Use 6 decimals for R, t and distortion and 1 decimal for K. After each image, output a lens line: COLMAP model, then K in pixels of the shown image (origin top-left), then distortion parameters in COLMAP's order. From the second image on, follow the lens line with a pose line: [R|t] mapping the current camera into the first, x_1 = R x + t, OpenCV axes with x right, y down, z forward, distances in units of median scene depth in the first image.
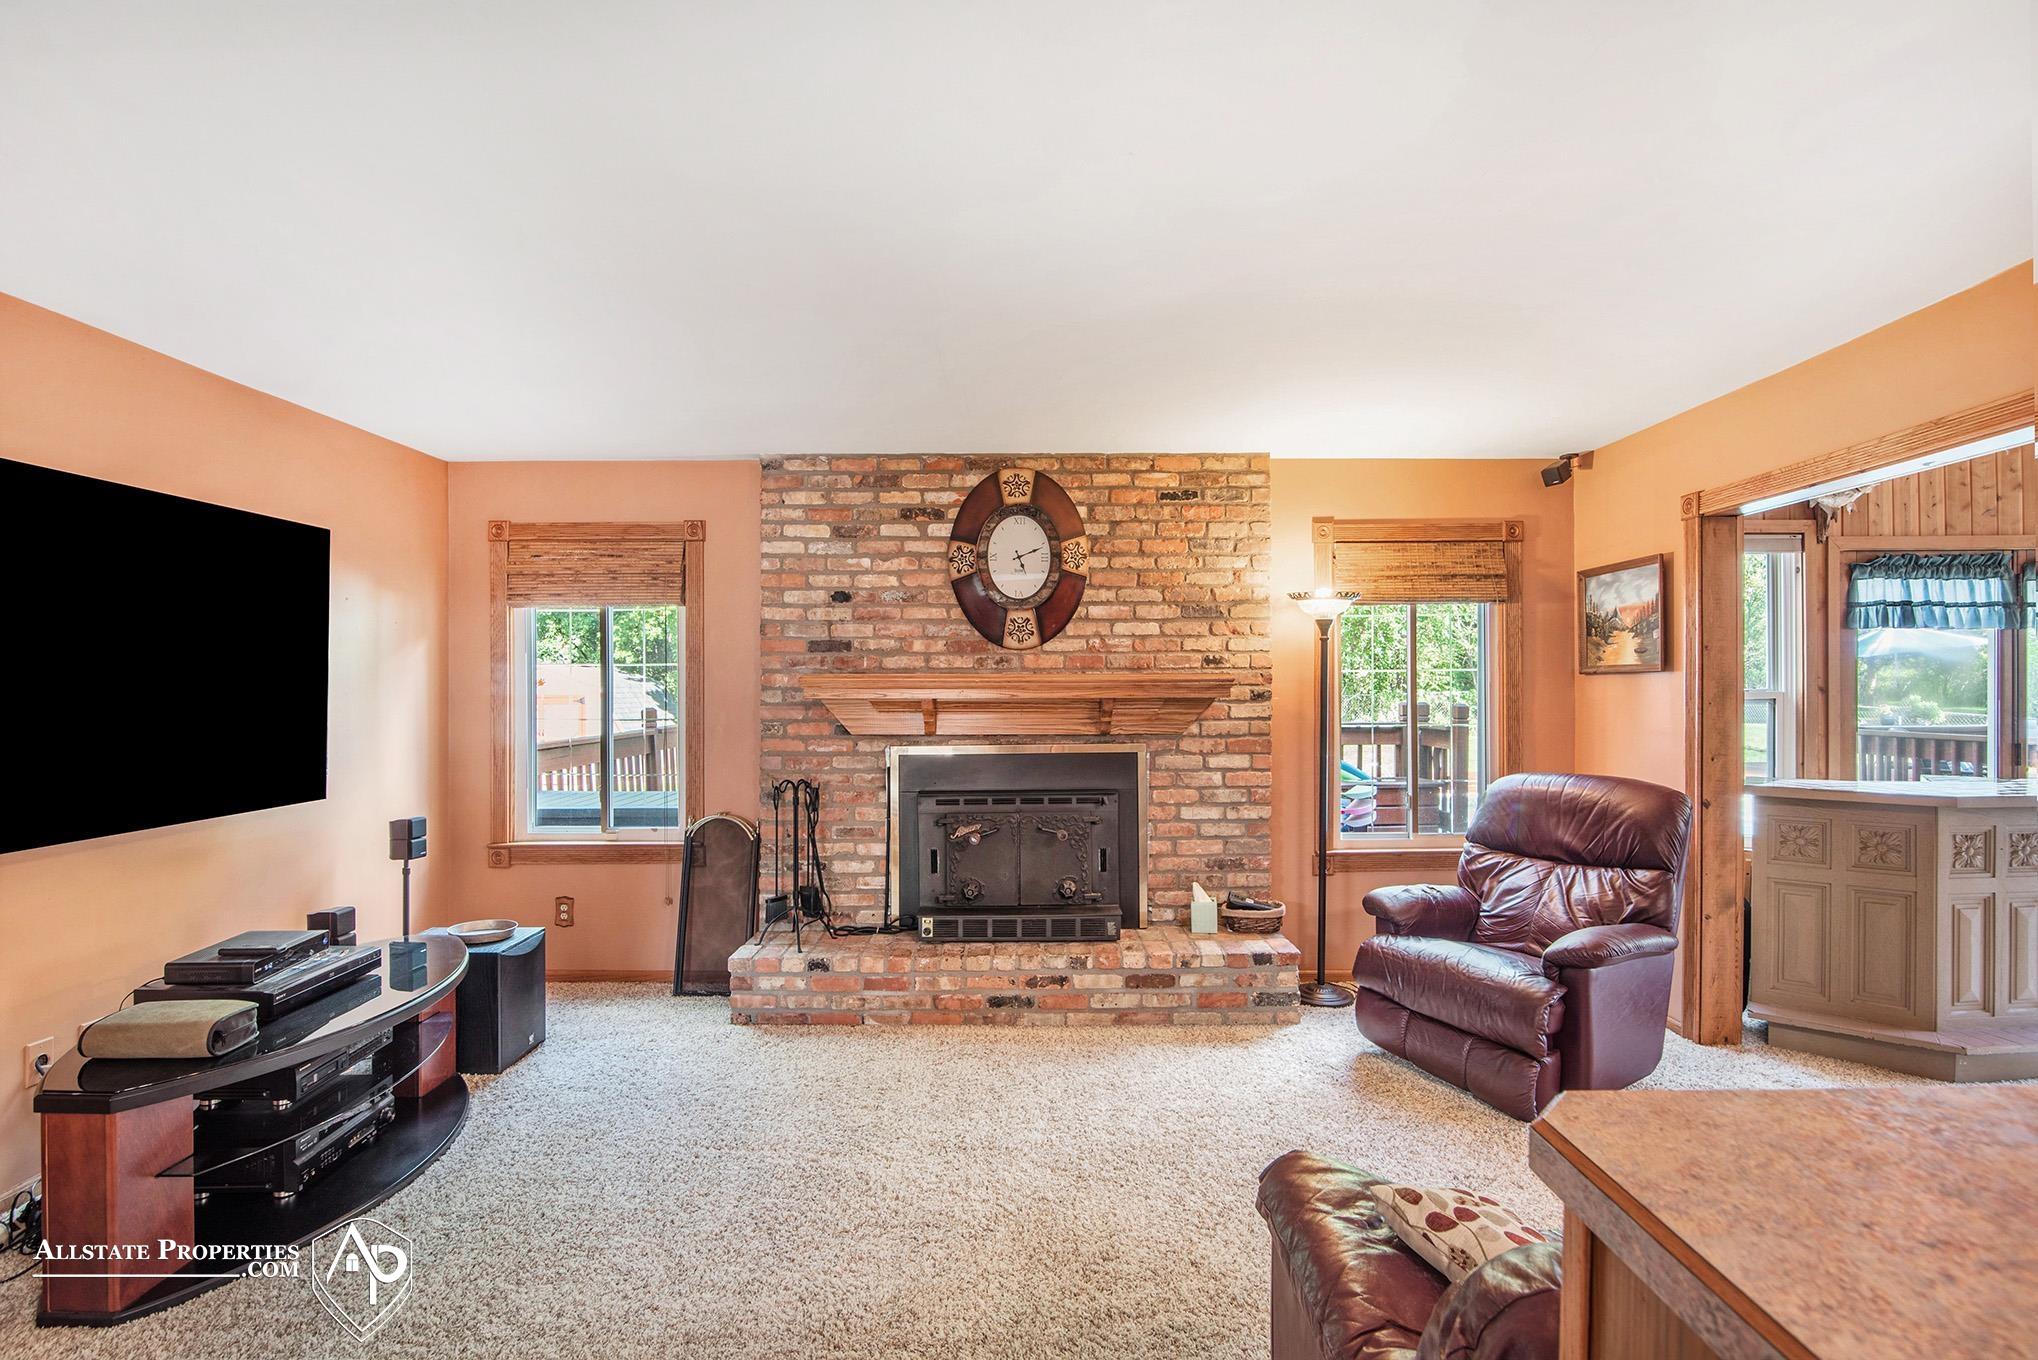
lens RADIAL K [[931.0, 0, 1014.1], [0, 931.0, 690.9], [0, 0, 1]] dist [-0.025698, -0.000785]
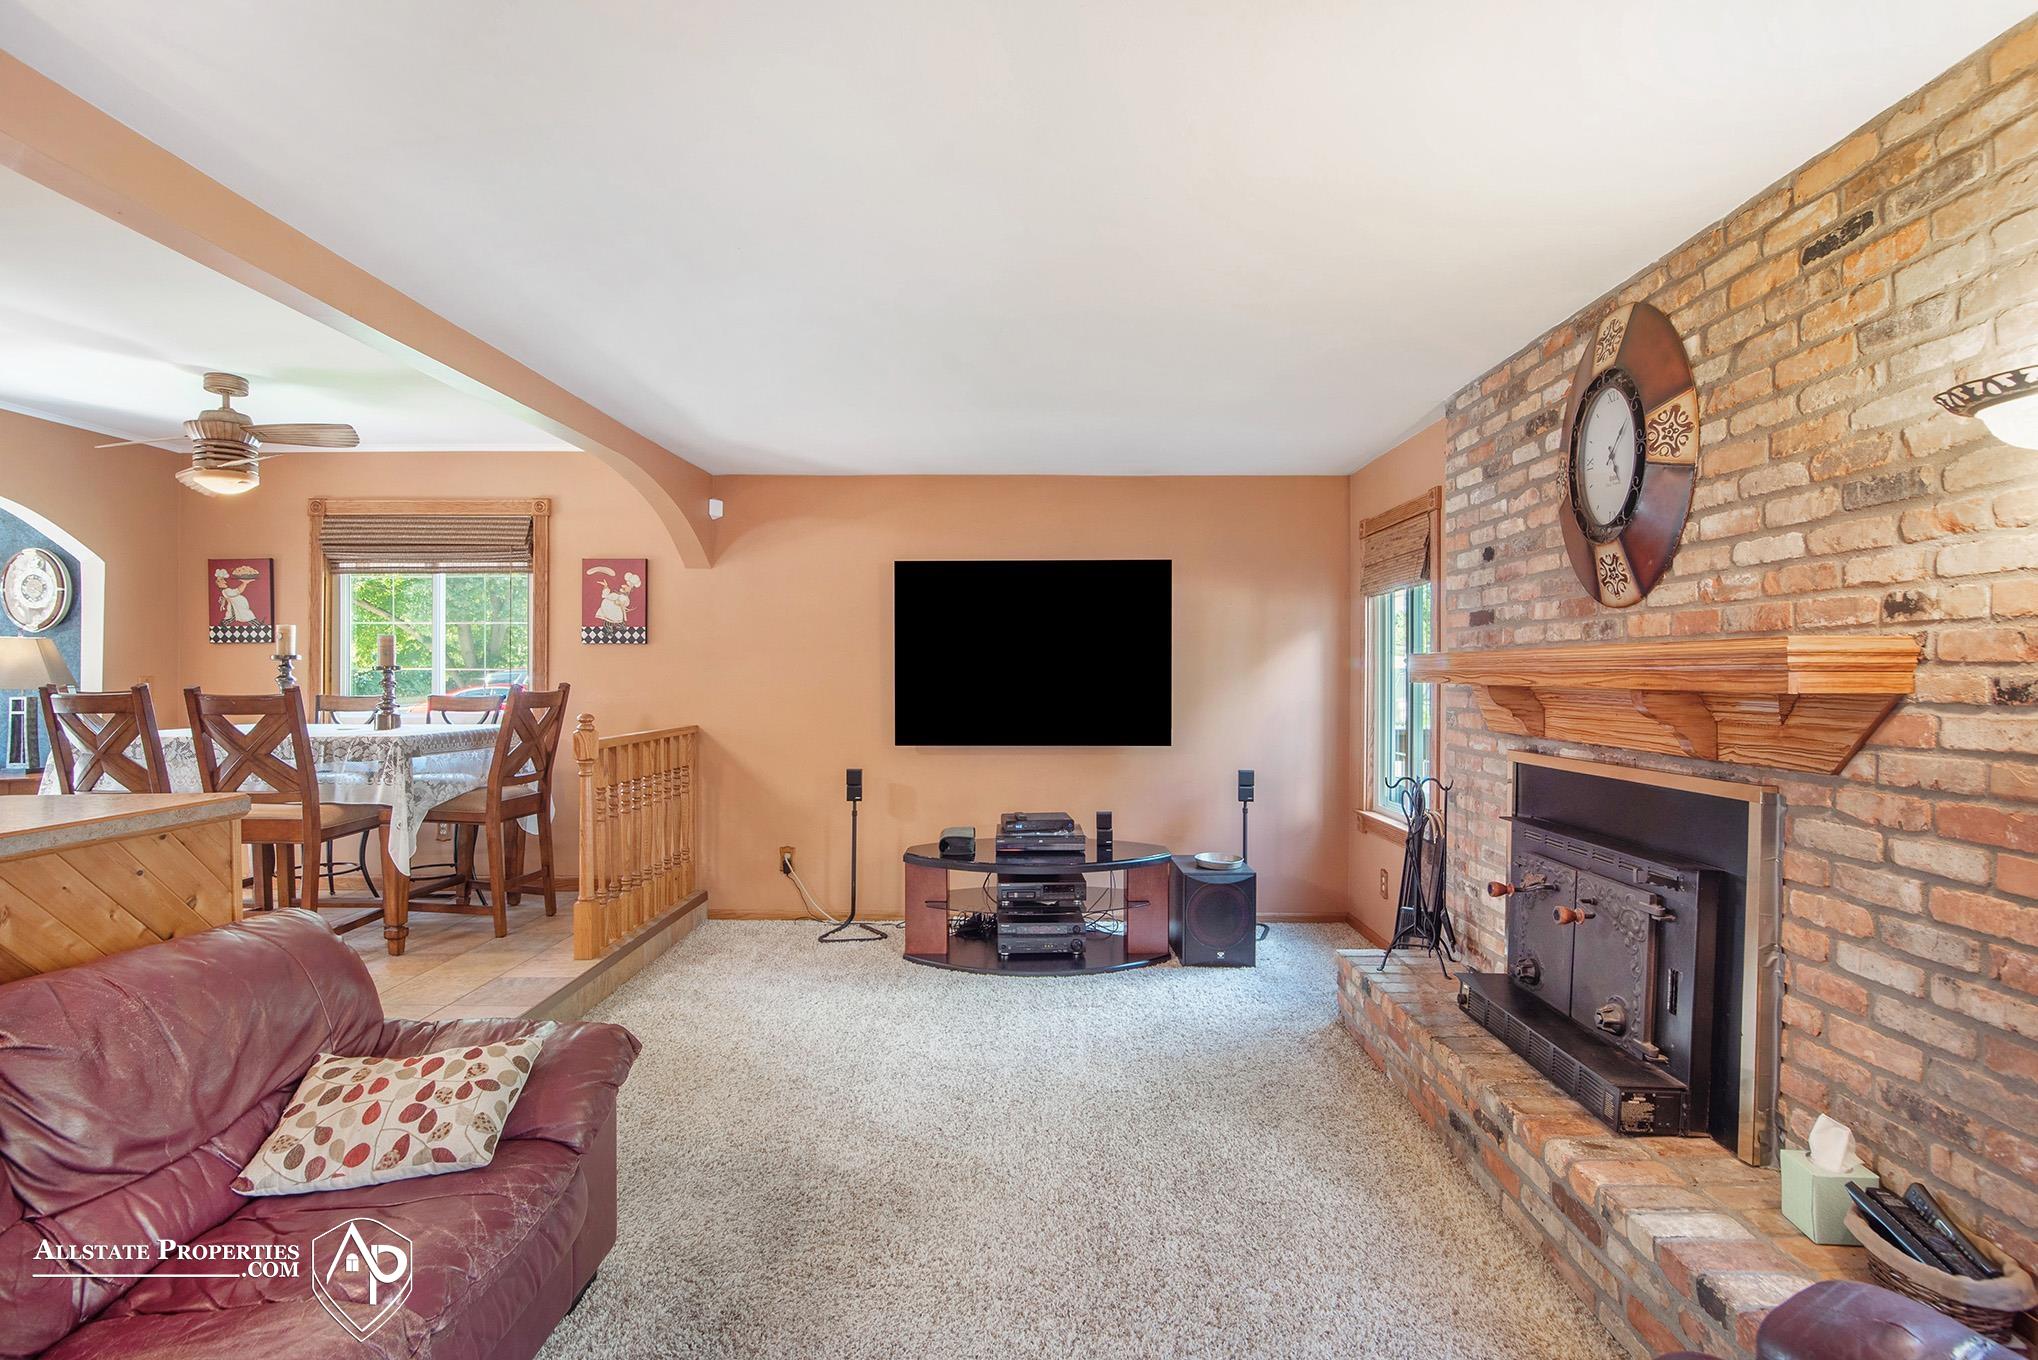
lens RADIAL K [[991.9, 0, 1029.1], [0, 991.9, 671.1], [0, 0, 1]] dist [-0.023338, 0.000978]
pose [[-0.011144, 0.002388, -0.999935, 0.650051], [-0.004119, 0.999989, 0.002434, -0.002887], [0.999929, 0.004145, -0.011134, 0.622092]]
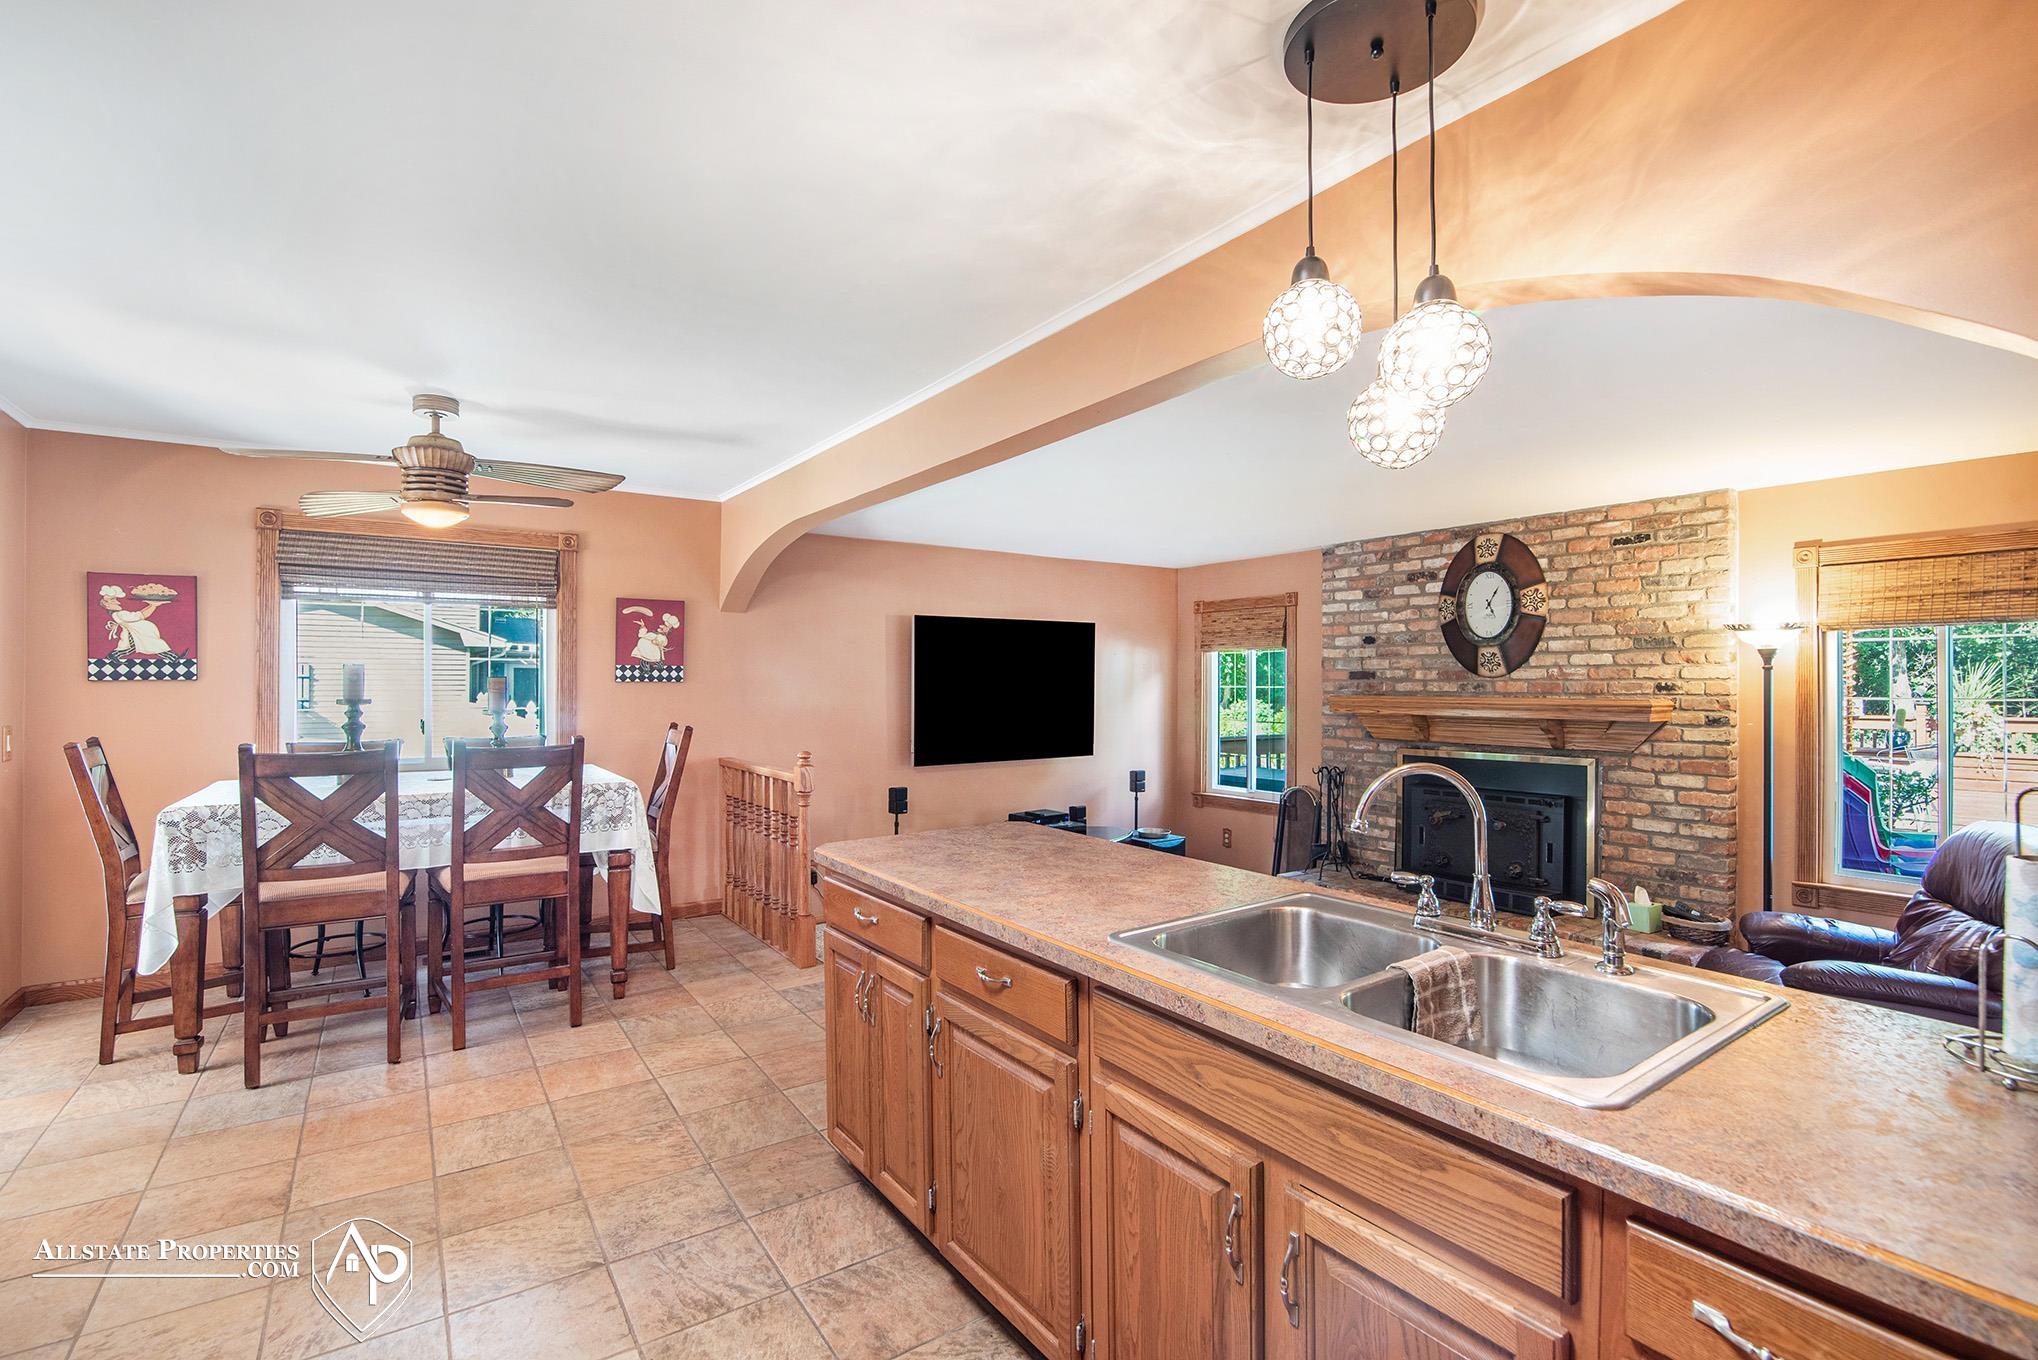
lens RADIAL K [[931.0, 0, 1026.1], [0, 931.0, 677.9], [0, 0, 1]] dist [-0.025698, -0.000785]
pose [[0.568771, 0.000025, -0.822496, 0.677087], [-0.004463, 0.999985, -0.003056, -0.037285], [0.822484, 0.005409, 0.568763, -0.230976]]
